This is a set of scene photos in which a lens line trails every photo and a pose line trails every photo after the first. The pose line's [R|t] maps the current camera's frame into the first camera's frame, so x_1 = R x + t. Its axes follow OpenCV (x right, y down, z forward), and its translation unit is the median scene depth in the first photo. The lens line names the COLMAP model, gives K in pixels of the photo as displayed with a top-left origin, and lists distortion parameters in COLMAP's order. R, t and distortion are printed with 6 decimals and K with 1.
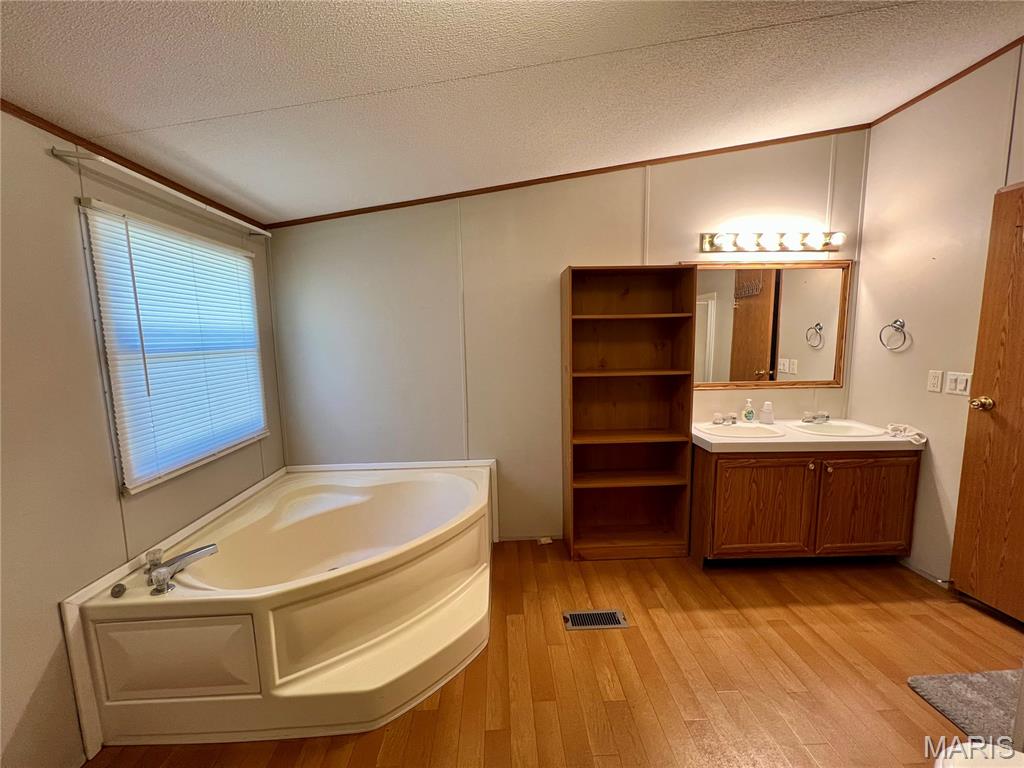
lens RADIAL K [[408.3, 0, 511.6], [0, 408.3, 387.0], [0, 0, 1]] dist [0.002435, 0.000424]
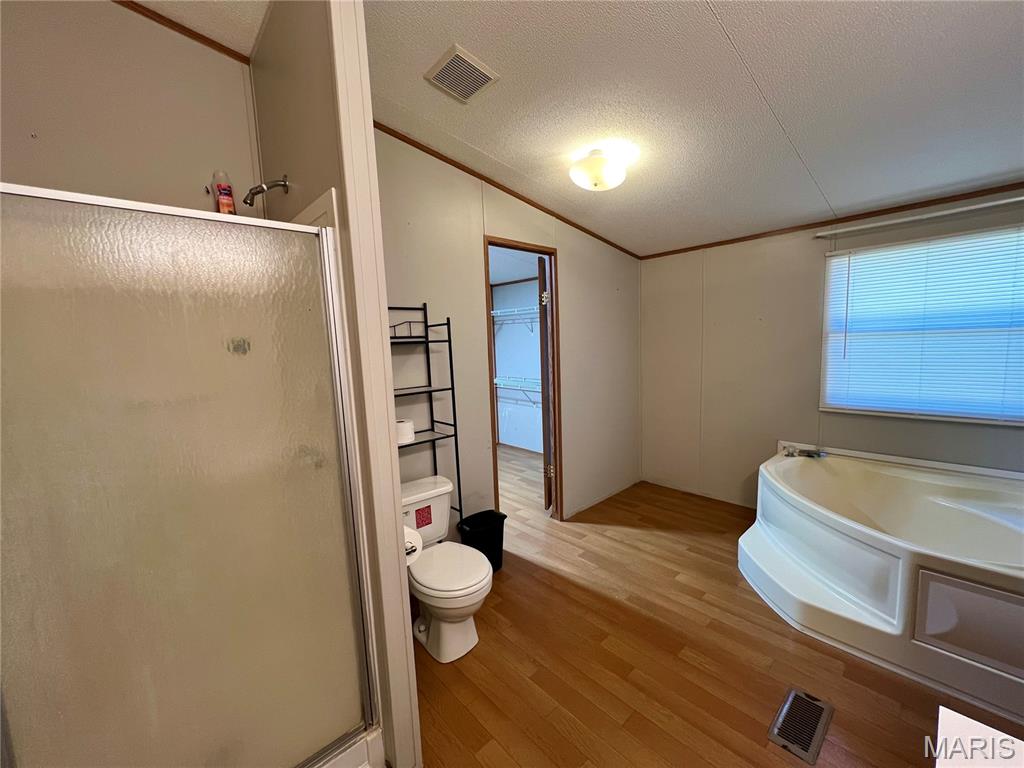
lens RADIAL K [[408.3, 0, 511.1], [0, 408.3, 386.4], [0, 0, 1]] dist [0.002435, 0.000424]
pose [[-0.760587, 0.120459, -0.637963, 1.247080], [-0.027485, 0.975782, 0.217014, -0.195350], [0.648654, 0.182592, -0.738856, 1.381959]]
